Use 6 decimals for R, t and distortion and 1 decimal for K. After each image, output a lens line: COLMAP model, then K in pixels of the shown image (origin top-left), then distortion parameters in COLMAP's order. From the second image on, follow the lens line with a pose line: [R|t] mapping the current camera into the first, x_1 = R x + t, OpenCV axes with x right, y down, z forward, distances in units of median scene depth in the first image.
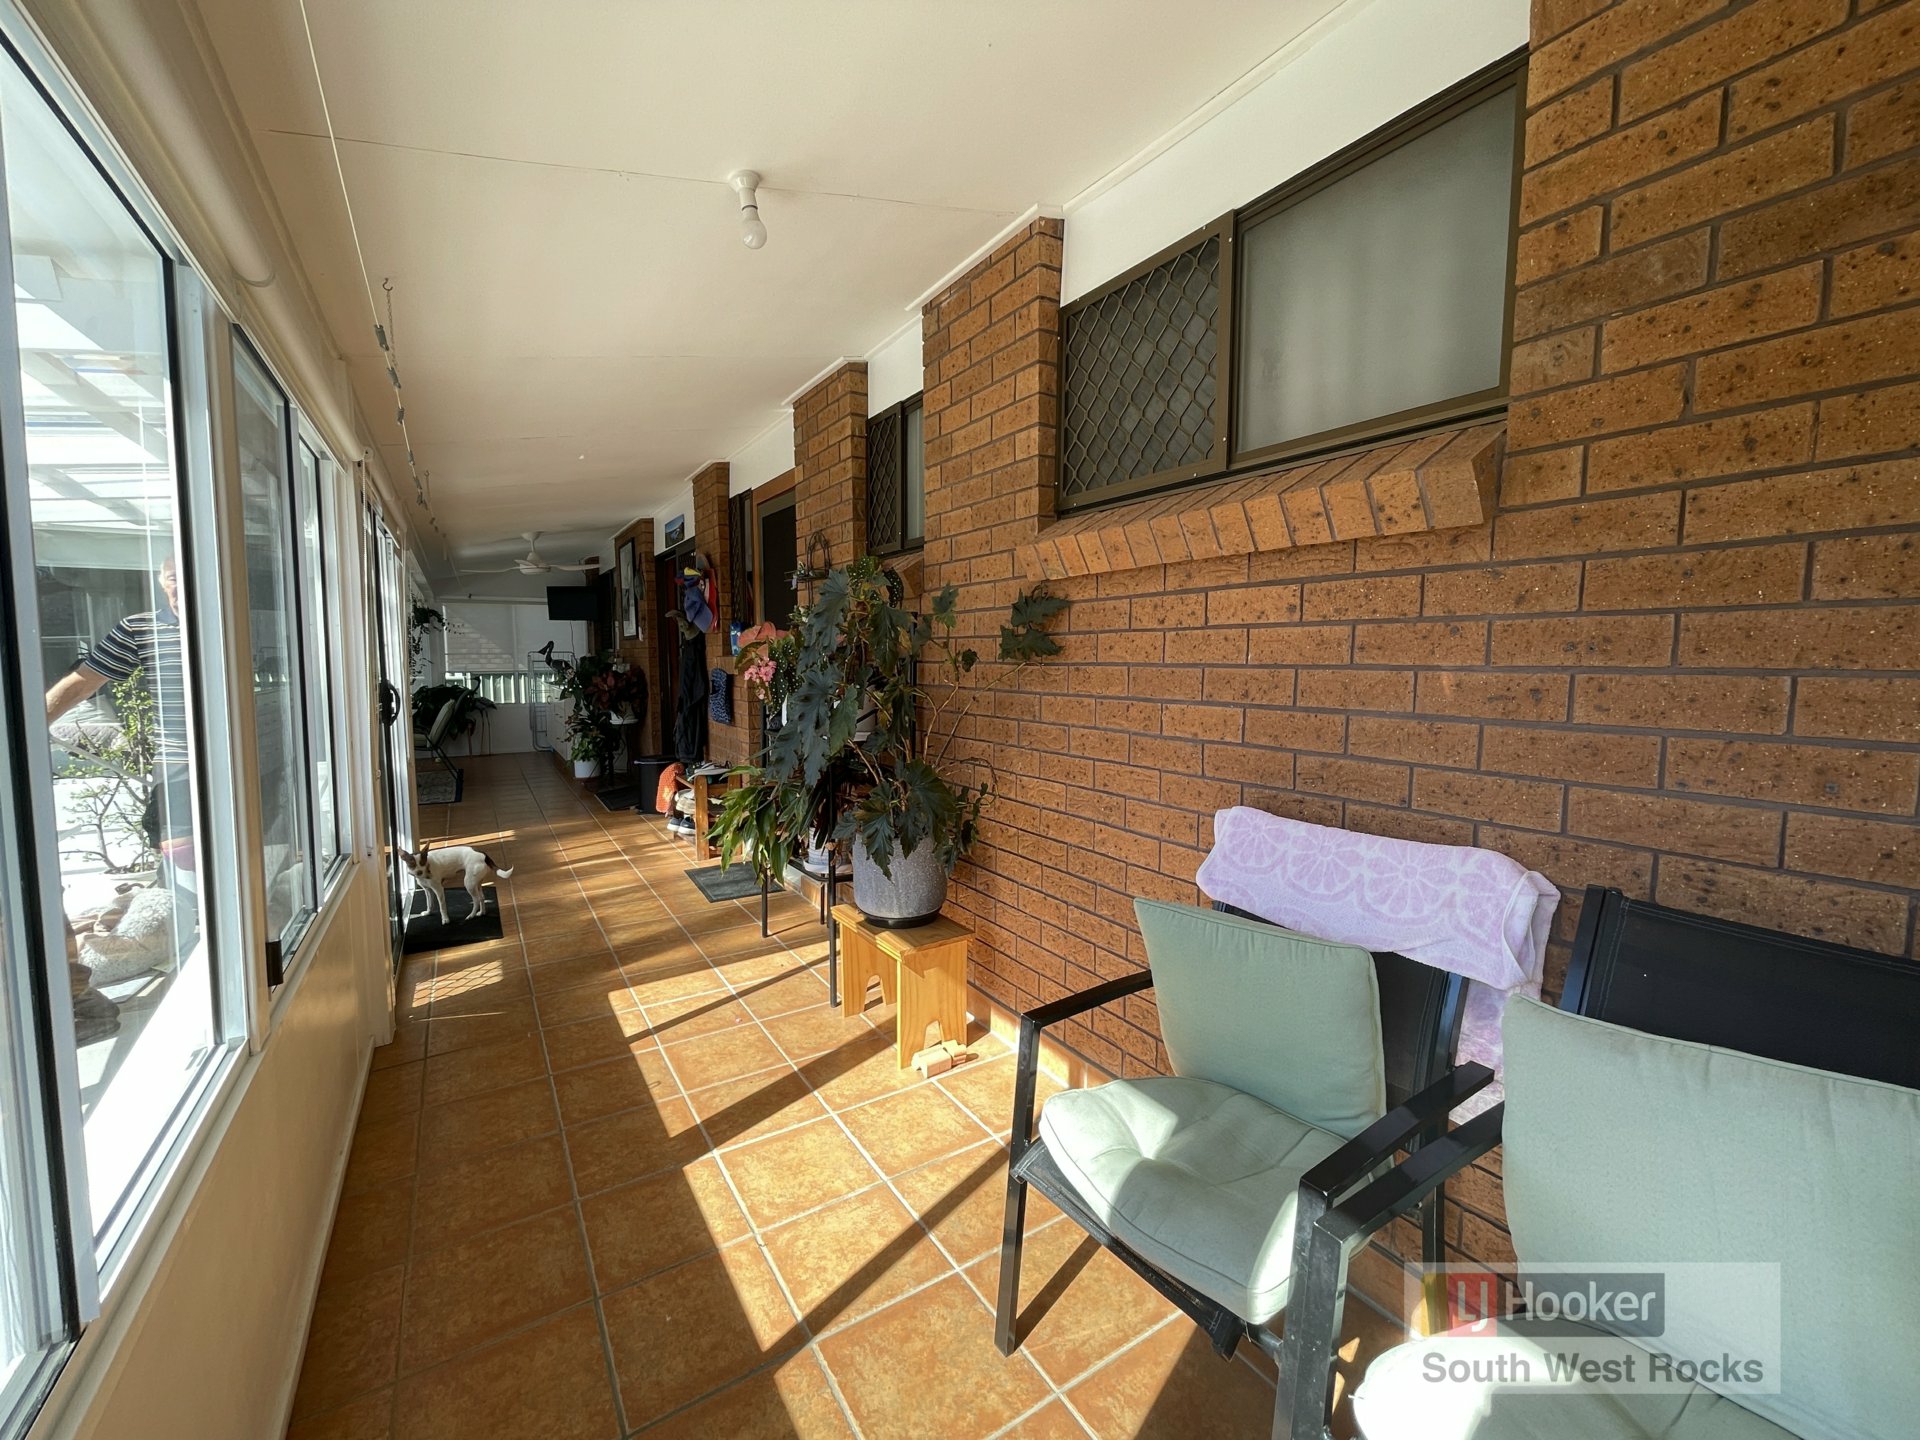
lens RADIAL K [[776.8, 0, 940.2], [0, 776.8, 718.9], [0, 0, 1]] dist [-0.000296, -0.000006]
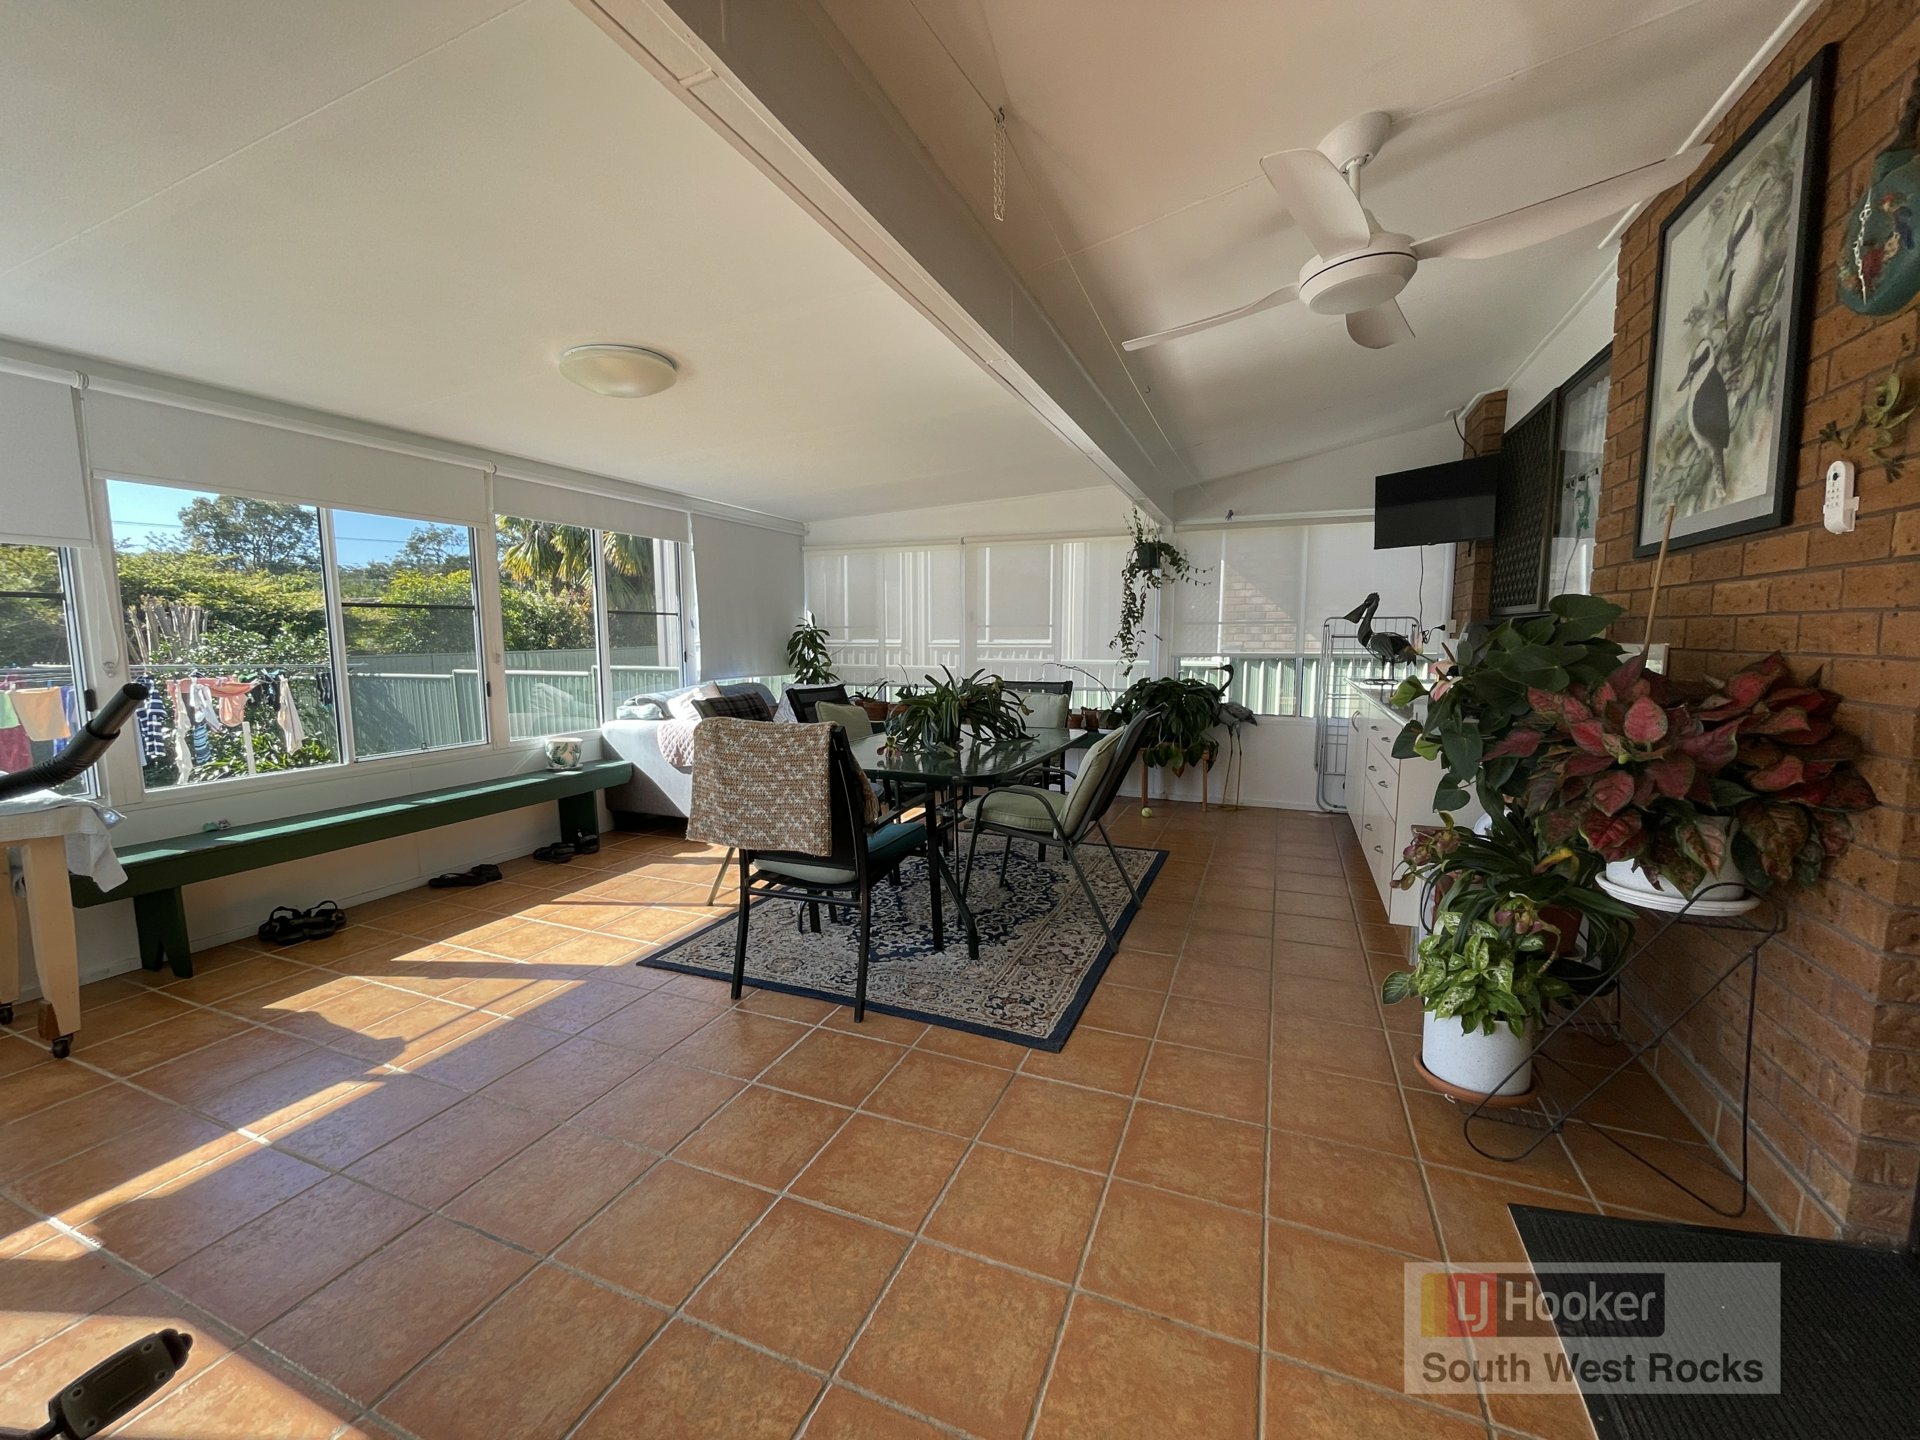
lens RADIAL K [[776.8, 0, 940.2], [0, 776.8, 718.9], [0, 0, 1]] dist [-0.000296, -0.000006]
pose [[0.574163, 0.093546, -0.813380, -0.268709], [-0.073883, 0.995318, 0.062316, -0.036279], [0.815401, 0.024316, 0.578386, 0.529034]]
